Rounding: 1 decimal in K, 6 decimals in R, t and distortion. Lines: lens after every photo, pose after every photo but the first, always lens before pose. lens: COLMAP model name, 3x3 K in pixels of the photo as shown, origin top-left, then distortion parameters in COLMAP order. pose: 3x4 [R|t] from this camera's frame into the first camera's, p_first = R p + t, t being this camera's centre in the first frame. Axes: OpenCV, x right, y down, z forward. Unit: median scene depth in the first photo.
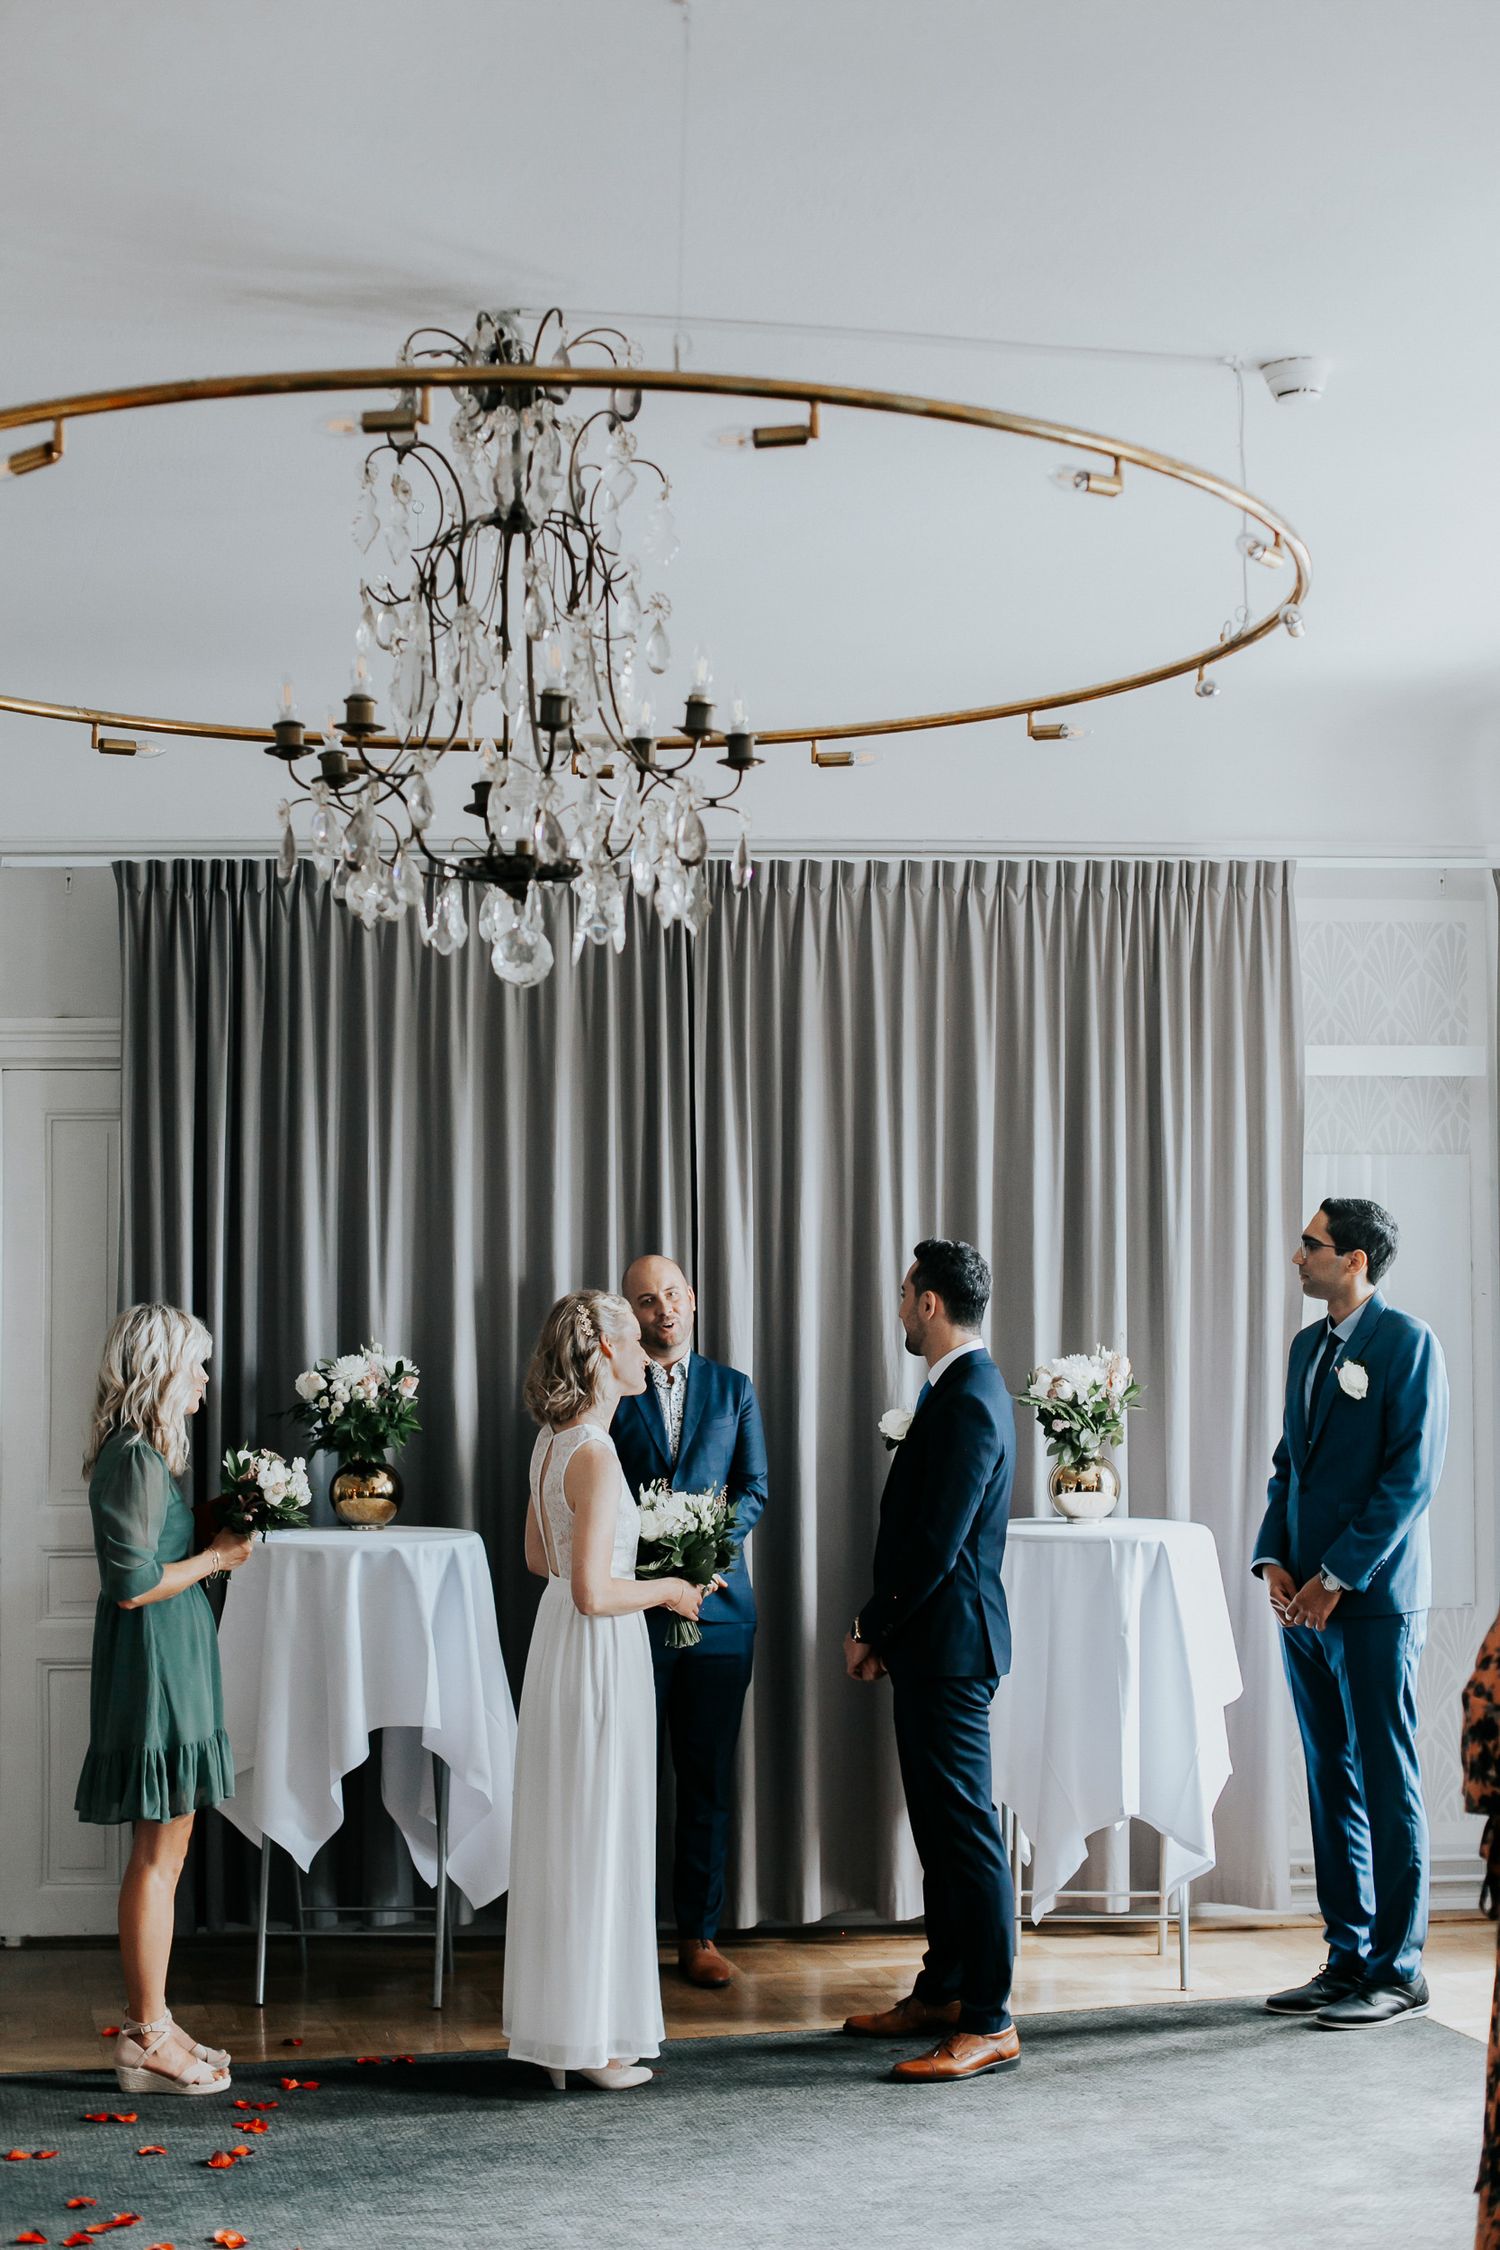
lens RADIAL K [[3158.2, 0, 746.4], [0, 3158.2, 1126.9], [0, 0, 1]] dist [-0.156723, 0.000000]
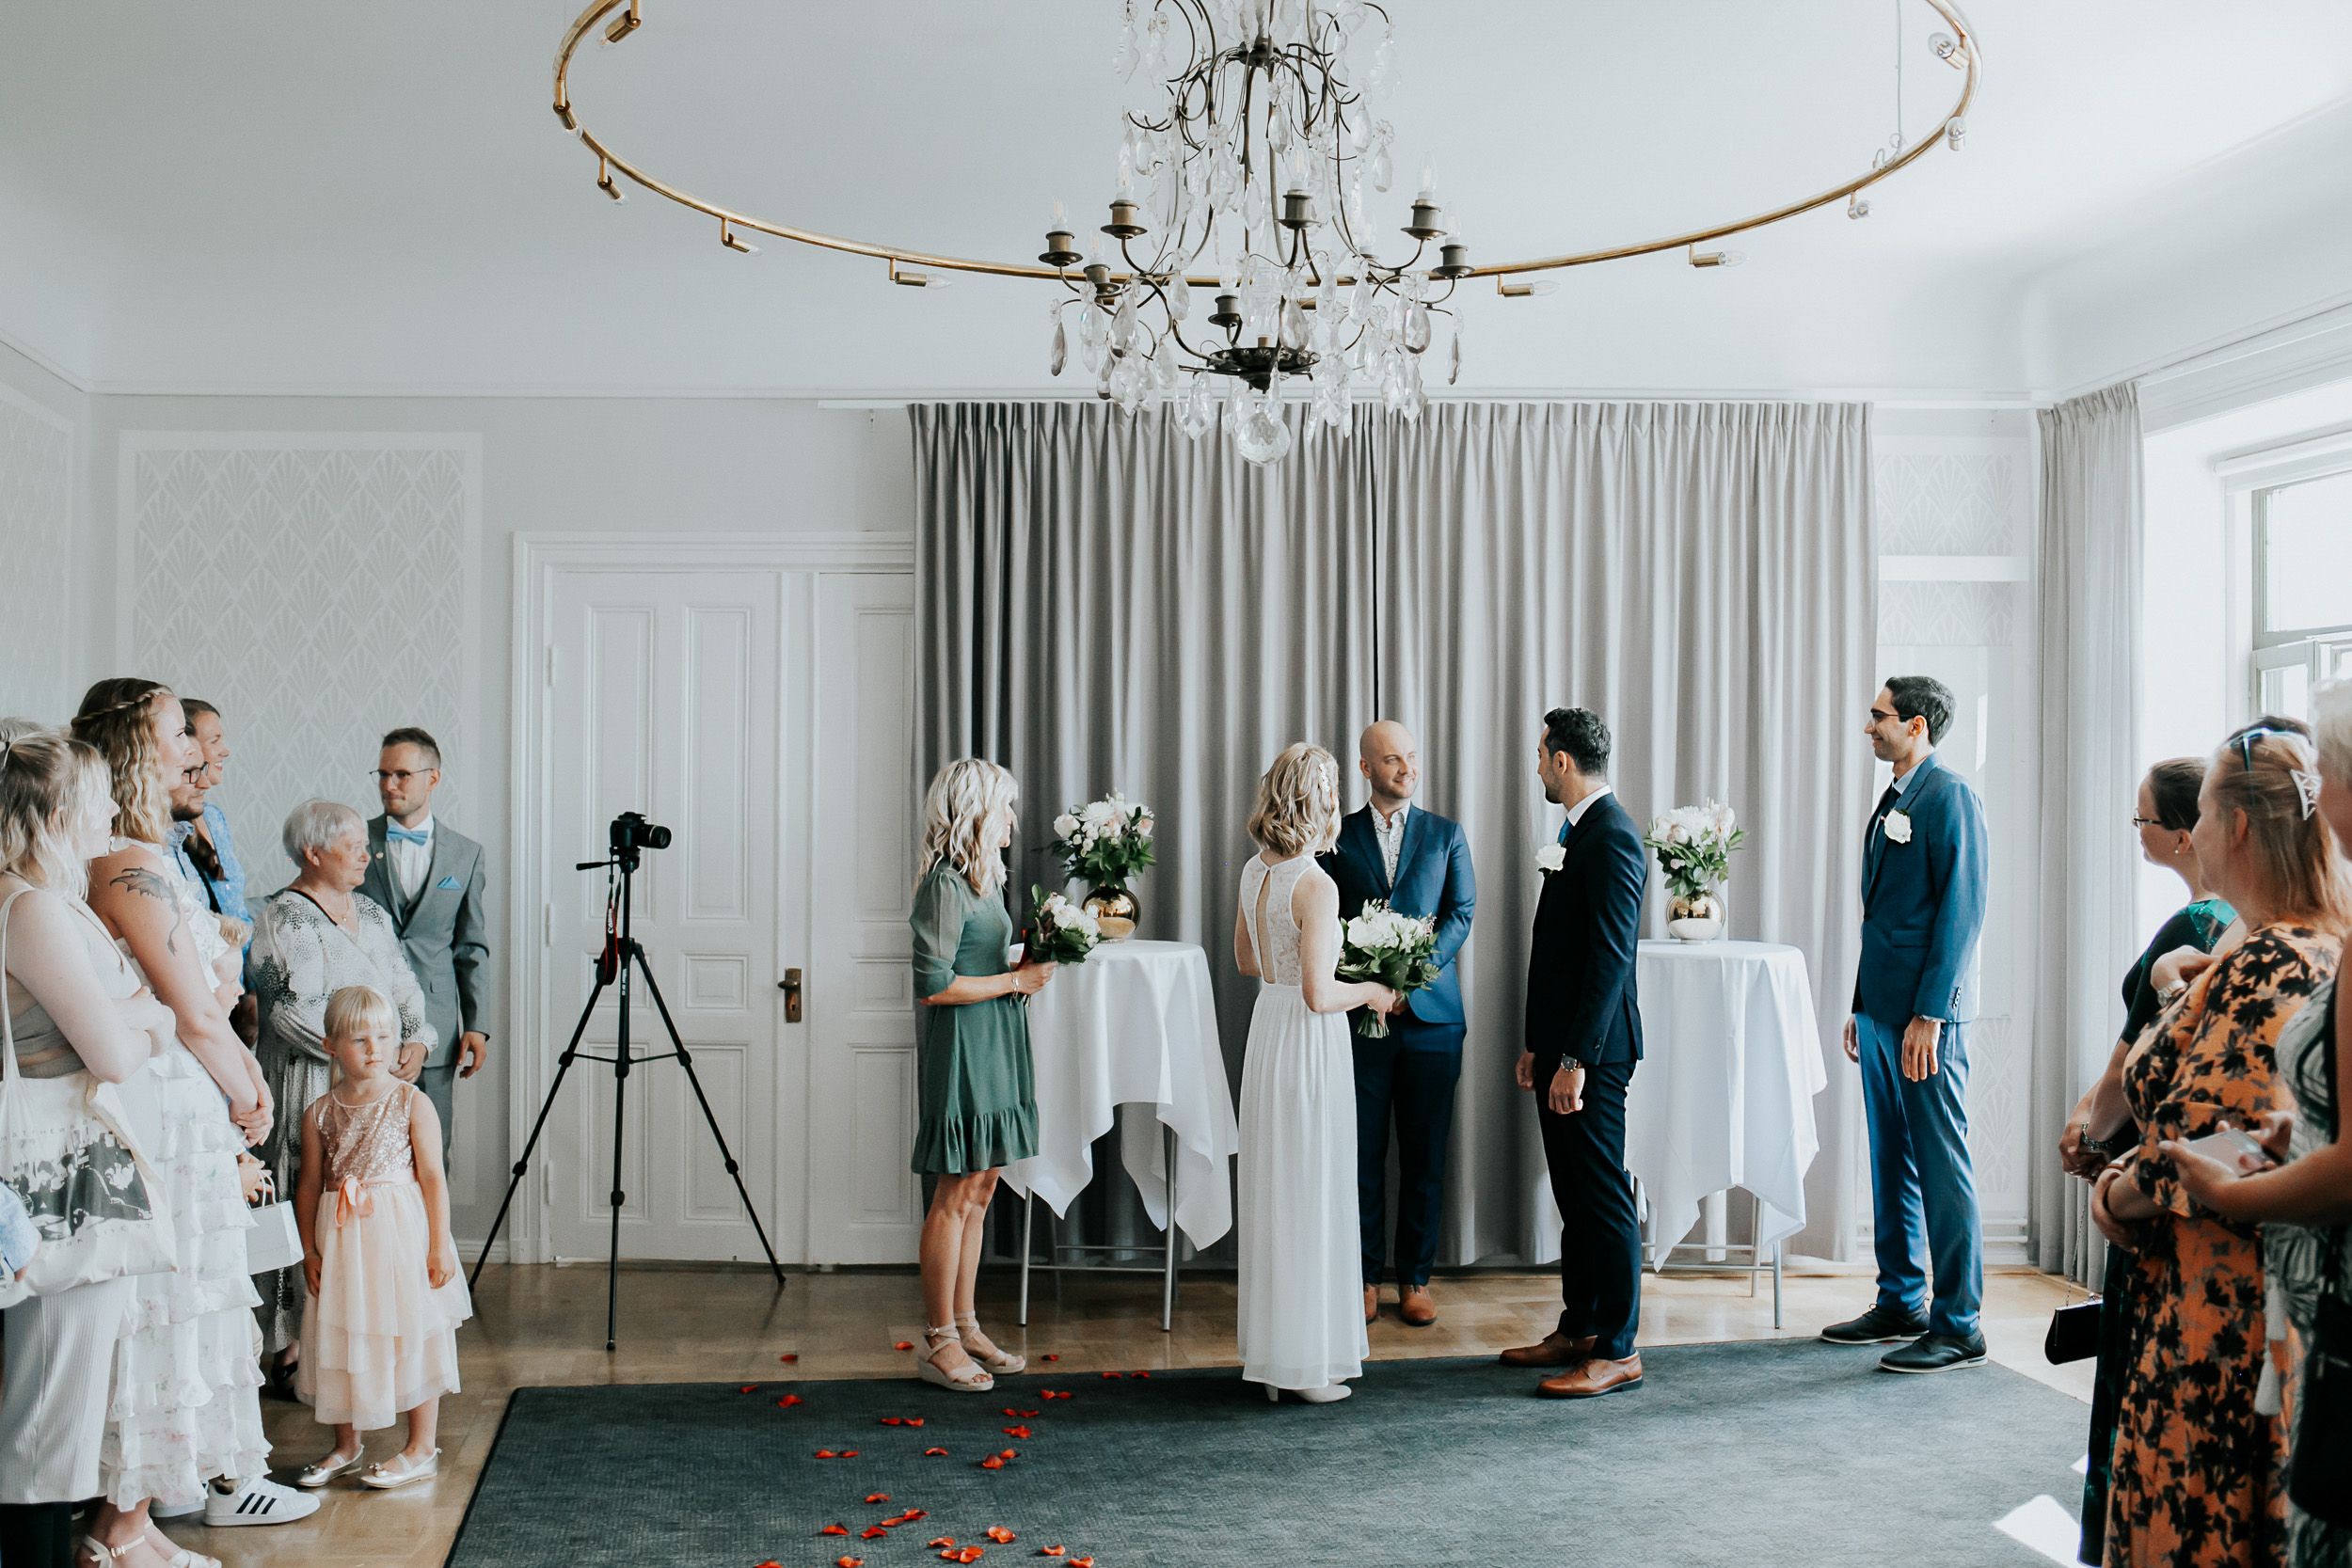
lens RADIAL K [[2269.5, 0, 1172.7], [0, 2269.5, 783.1], [0, 0, 1]] dist [-0.108951, 0.000000]
pose [[0.996572, 0.007259, -0.082406, -0.026029], [-0.002953, 0.998630, 0.052251, 0.020550], [0.082672, -0.051828, 0.995228, 0.127728]]
